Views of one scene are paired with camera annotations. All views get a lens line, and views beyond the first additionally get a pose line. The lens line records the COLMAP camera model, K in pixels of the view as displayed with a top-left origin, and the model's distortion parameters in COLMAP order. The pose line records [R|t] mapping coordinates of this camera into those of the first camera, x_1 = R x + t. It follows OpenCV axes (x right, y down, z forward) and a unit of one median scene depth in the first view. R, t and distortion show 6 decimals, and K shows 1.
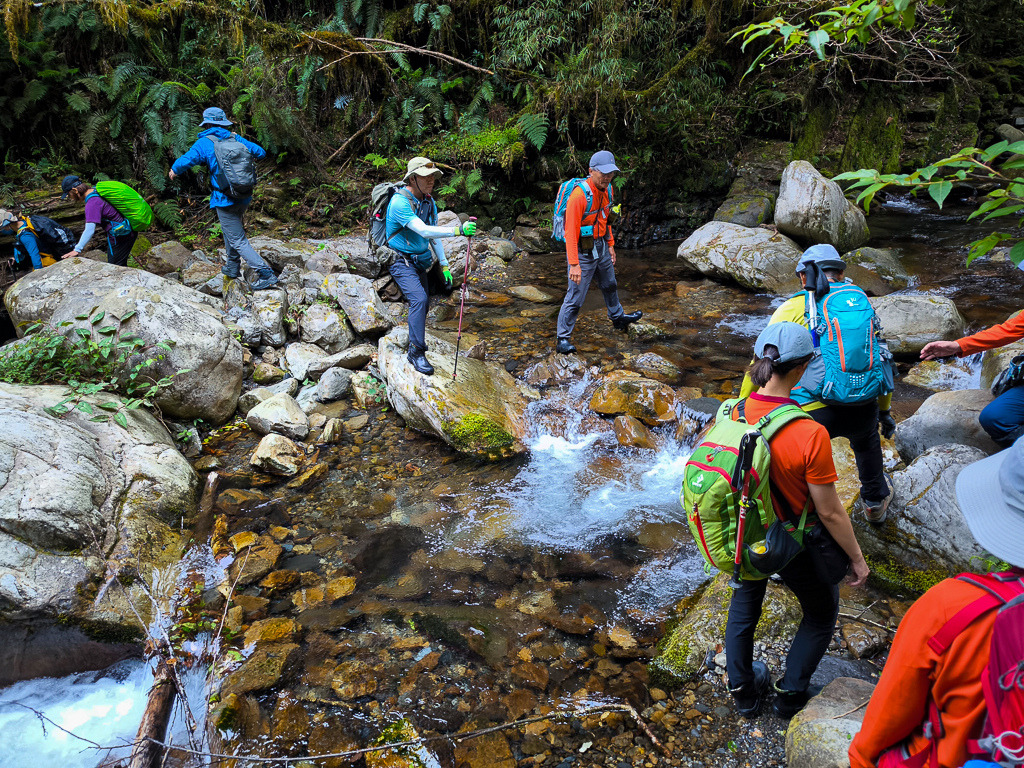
lens RADIAL K [[713.3, 0, 514.4], [0, 713.3, 384.4], [0, 0, 1]] dist [0.052436, -0.033616]
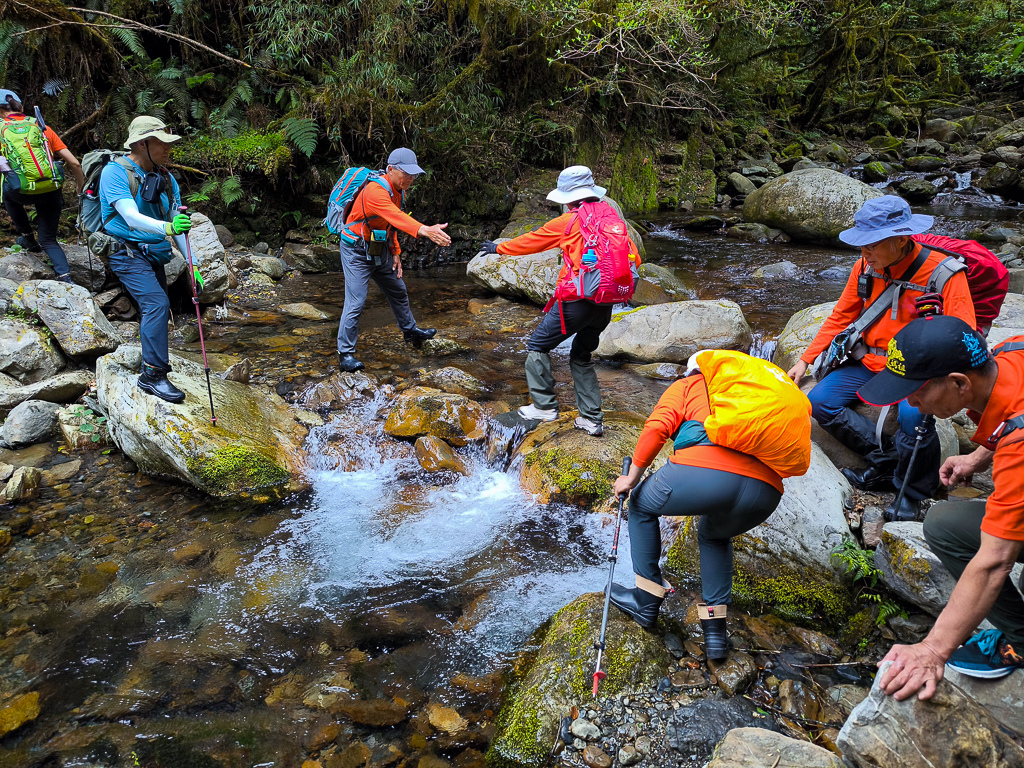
lens RADIAL K [[713.3, 0, 515.0], [0, 713.3, 374.3], [0, 0, 1]] dist [0.052436, -0.033616]
pose [[0.953532, -0.033886, 0.299379, 0.002461], [0.057132, 0.995963, -0.069237, 0.025758], [-0.295824, 0.083124, 0.951619, 0.117229]]
